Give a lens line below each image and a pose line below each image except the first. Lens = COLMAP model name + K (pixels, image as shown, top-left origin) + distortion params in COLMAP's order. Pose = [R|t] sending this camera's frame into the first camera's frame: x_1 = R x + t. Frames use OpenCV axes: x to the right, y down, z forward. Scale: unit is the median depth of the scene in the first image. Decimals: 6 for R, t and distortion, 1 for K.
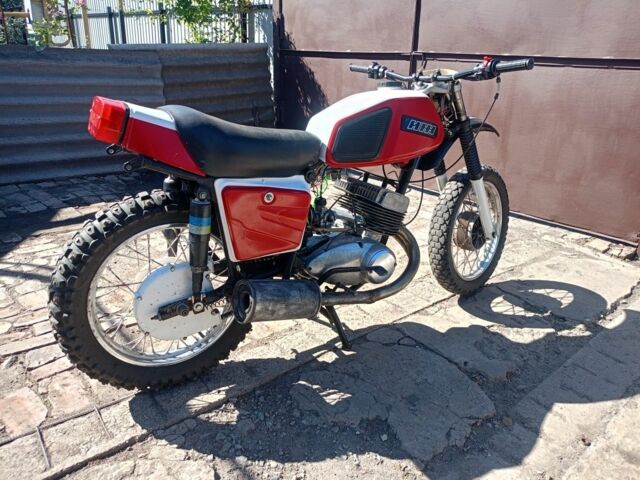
lens RADIAL K [[485.0, 0, 320.0], [0, 485.0, 240.0], [0, 0, 1]] dist [0.025088, -0.004956]
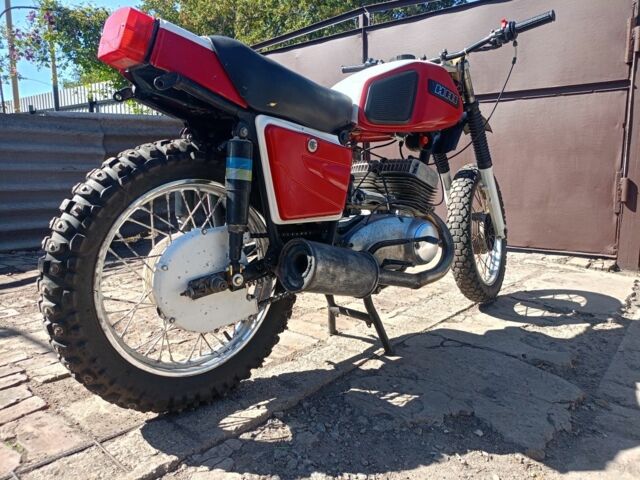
lens RADIAL K [[485.0, 0, 320.0], [0, 485.0, 240.0], [0, 0, 1]] dist [0.025088, -0.004956]
pose [[0.984026, -0.070404, 0.163512, -0.205660], [0.103894, 0.972955, -0.206310, 0.211350], [-0.144565, 0.220003, 0.964728, 0.179982]]
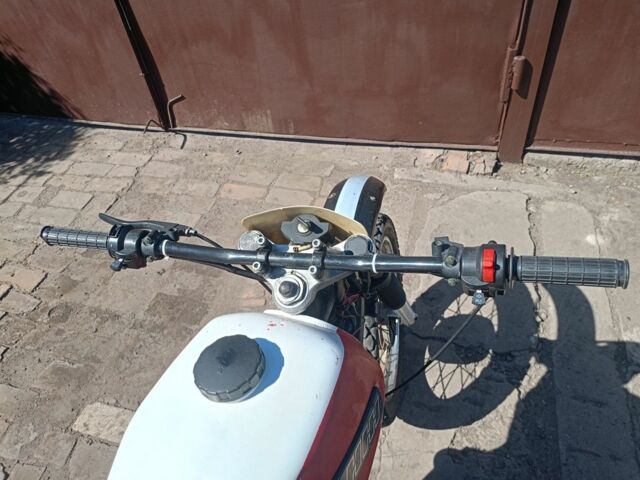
lens RADIAL K [[485.0, 0, 320.0], [0, 485.0, 240.0], [0, 0, 1]] dist [0.025088, -0.004956]
pose [[0.821559, -0.478641, 0.309746, 0.141962], [0.318564, 0.835969, 0.446848, -0.556787], [-0.472818, -0.268438, 0.839276, 0.727326]]
